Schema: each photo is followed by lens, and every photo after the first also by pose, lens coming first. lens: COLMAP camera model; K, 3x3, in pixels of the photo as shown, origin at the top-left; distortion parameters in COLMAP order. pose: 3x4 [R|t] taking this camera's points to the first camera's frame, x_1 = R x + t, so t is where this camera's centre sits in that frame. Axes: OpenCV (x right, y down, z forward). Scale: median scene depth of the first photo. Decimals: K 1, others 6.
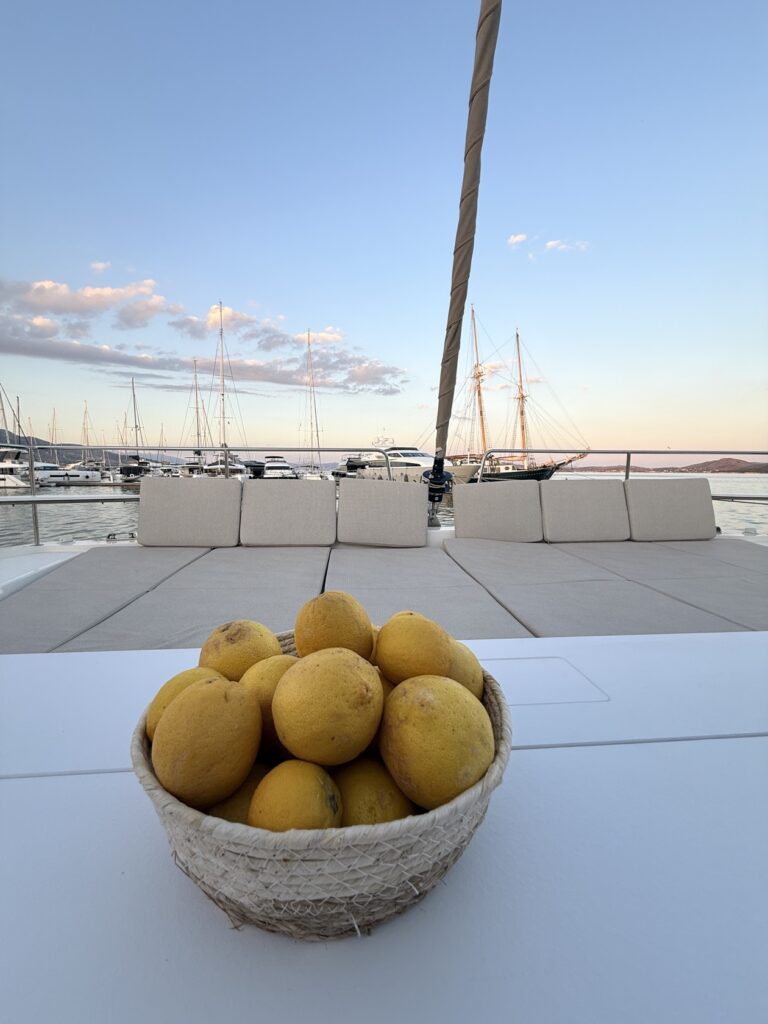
lens RADIAL K [[409.9, 0, 384.0], [0, 409.9, 512.0], [0, 0, 1]] dist [0.002514, 0.000005]
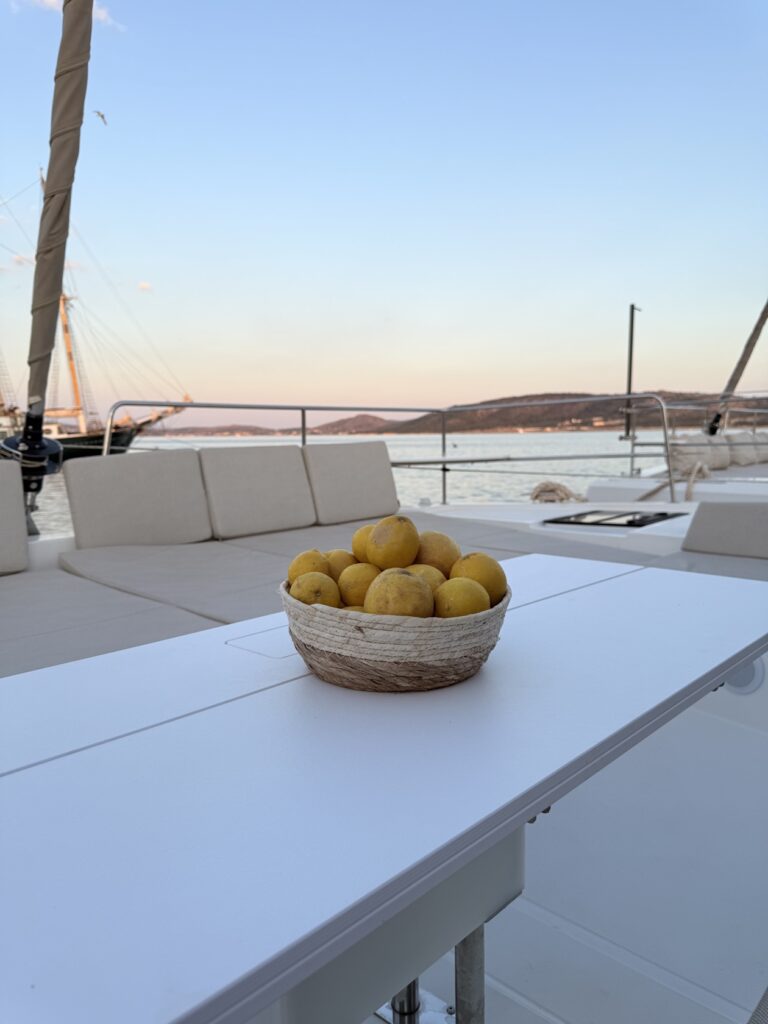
lens RADIAL K [[724.3, 0, 384.0], [0, 724.3, 512.0], [0, 0, 1]] dist [0.000232, -0.001839]
pose [[0.747475, -0.083219, 0.659057, -0.181441], [0.079269, 0.996207, 0.035887, 0.007030], [-0.659544, 0.025418, 0.751236, -0.088329]]
